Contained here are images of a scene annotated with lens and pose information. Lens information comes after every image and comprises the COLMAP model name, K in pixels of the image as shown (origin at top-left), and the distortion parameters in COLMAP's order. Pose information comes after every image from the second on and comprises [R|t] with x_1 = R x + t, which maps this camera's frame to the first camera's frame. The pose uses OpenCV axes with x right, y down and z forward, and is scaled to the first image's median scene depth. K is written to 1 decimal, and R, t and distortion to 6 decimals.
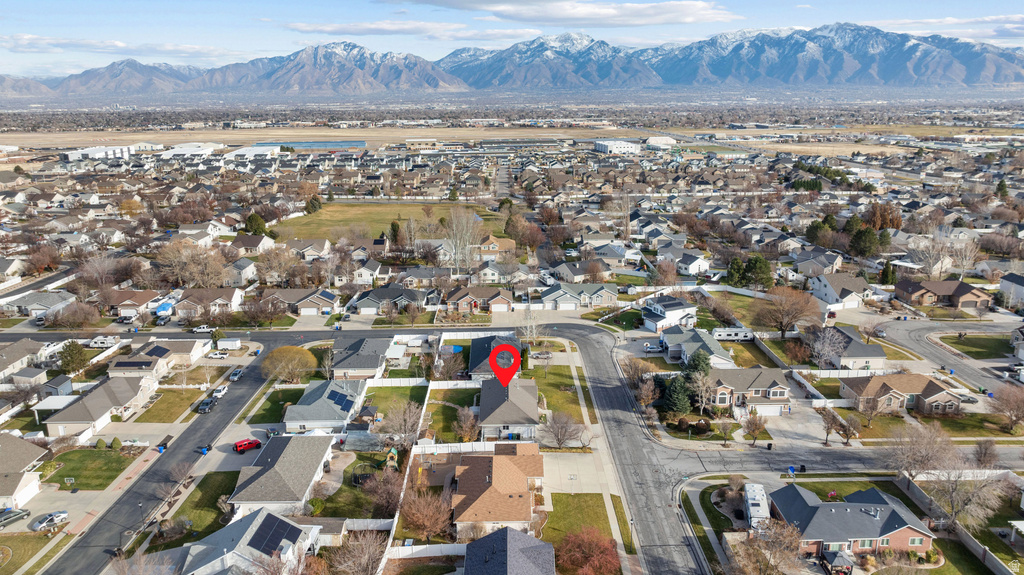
lens RADIAL K [[724.3, 0, 512.0], [0, 724.3, 287.5], [0, 0, 1]] dist [-0.056730, 0.066371]
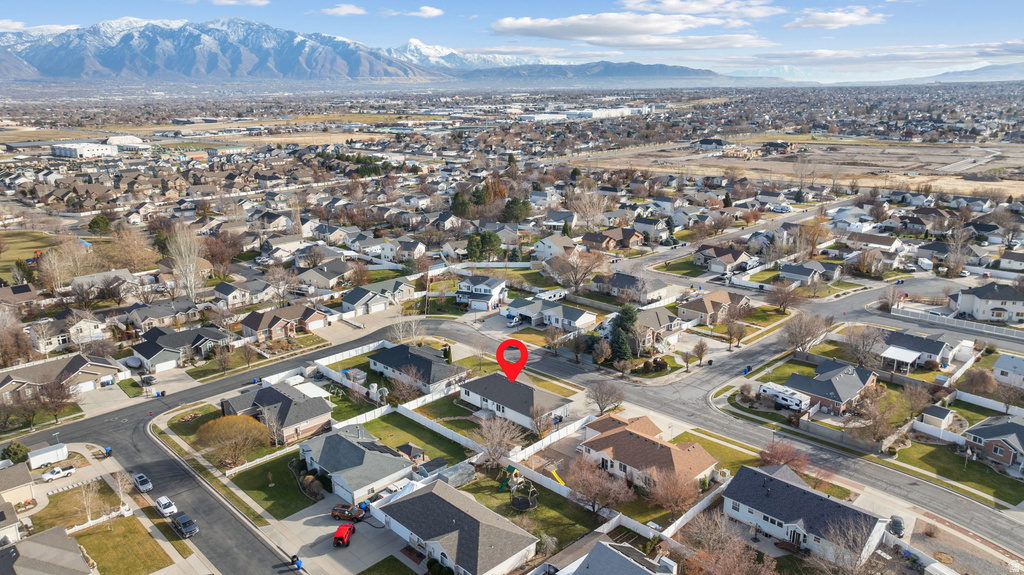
lens RADIAL K [[724.3, 0, 512.0], [0, 724.3, 287.5], [0, 0, 1]] dist [-0.056730, 0.066371]
pose [[0.718641, -0.187365, 0.669663, -0.103142], [0.181376, 0.980187, 0.079604, -0.010560], [-0.671310, 0.064254, 0.738386, 0.040868]]
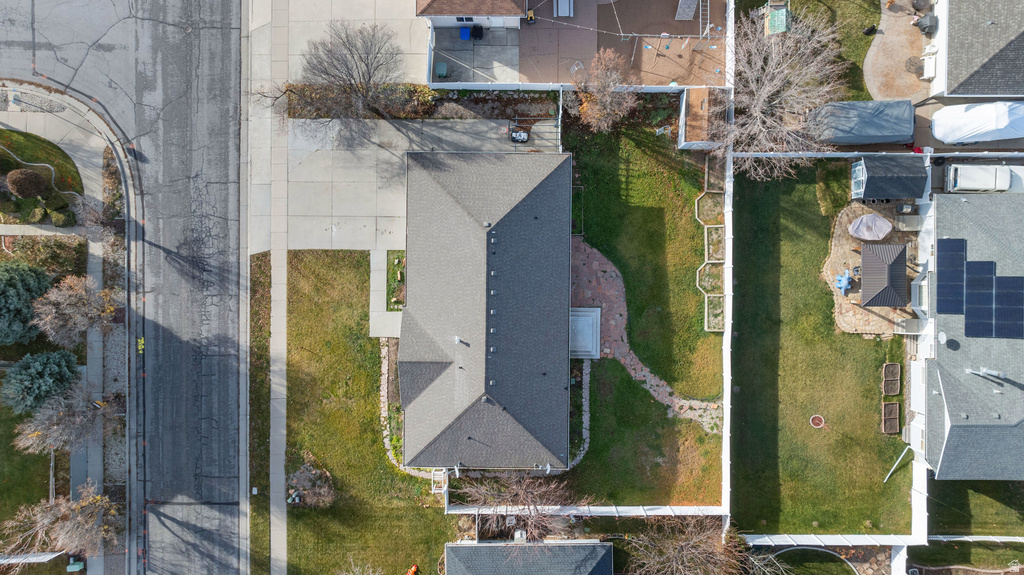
lens RADIAL K [[724.3, 0, 512.0], [0, 724.3, 287.5], [0, 0, 1]] dist [-0.056730, 0.066371]
pose [[-0.999559, -0.017220, 0.024196, -0.004172], [0.027860, -0.261575, 0.964781, -0.027244], [-0.010285, 0.965030, 0.261939, 0.143334]]
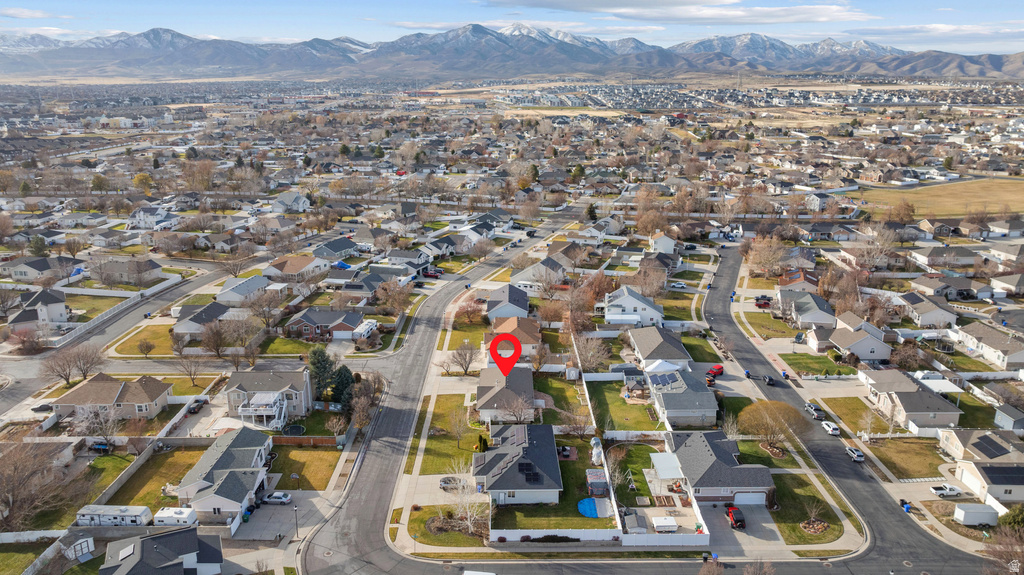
lens RADIAL K [[724.3, 0, 512.0], [0, 724.3, 287.5], [0, 0, 1]] dist [-0.056730, 0.066371]
pose [[-0.999876, 0.010639, 0.011584, -0.004460], [0.015040, 0.862268, 0.506229, -0.079314], [-0.004602, 0.506341, -0.862321, 0.291306]]
